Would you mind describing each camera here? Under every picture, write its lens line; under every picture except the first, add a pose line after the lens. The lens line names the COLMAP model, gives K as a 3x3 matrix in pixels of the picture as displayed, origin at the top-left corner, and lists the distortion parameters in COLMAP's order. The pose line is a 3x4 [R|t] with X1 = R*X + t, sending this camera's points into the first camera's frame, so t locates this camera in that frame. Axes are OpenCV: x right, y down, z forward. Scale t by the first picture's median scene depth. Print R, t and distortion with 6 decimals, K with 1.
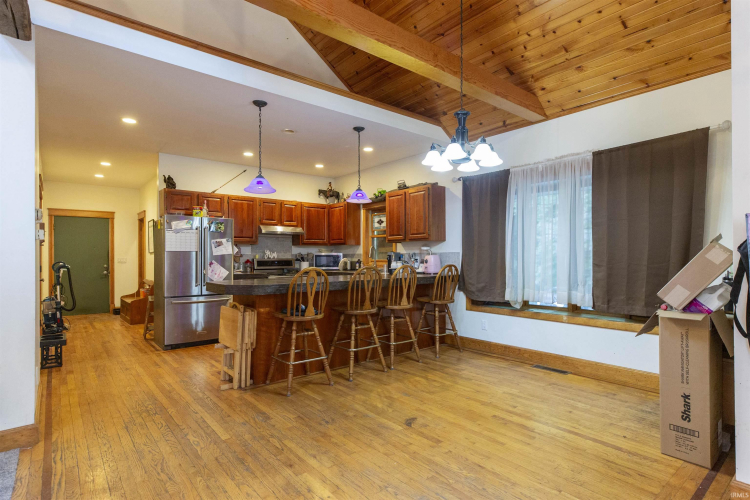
lens RADIAL K [[388.4, 0, 374.1], [0, 388.4, 254.8], [0, 0, 1]] dist [0.002883, 0.000622]
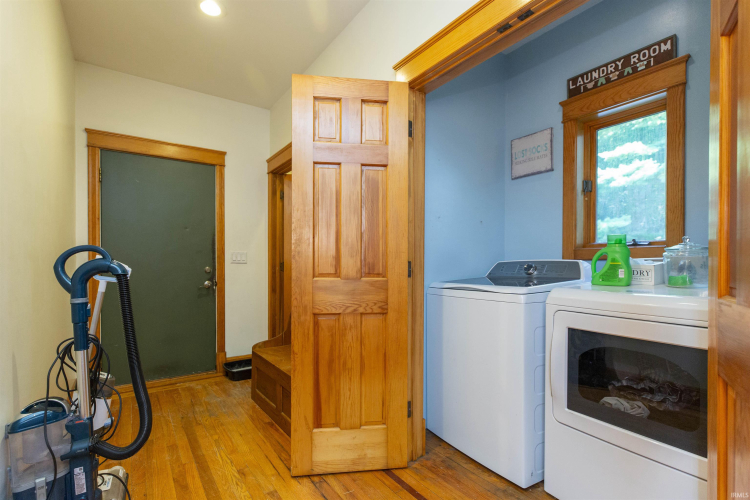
lens RADIAL K [[347.2, 0, 349.2], [0, 347.2, 267.2], [0, 0, 1]] dist [0.001286, 0.000148]
pose [[0.992118, 0.006807, -0.125121, -0.498881], [-0.005178, 0.999898, 0.013342, 0.020718], [0.125199, -0.012589, 0.992052, 0.647771]]
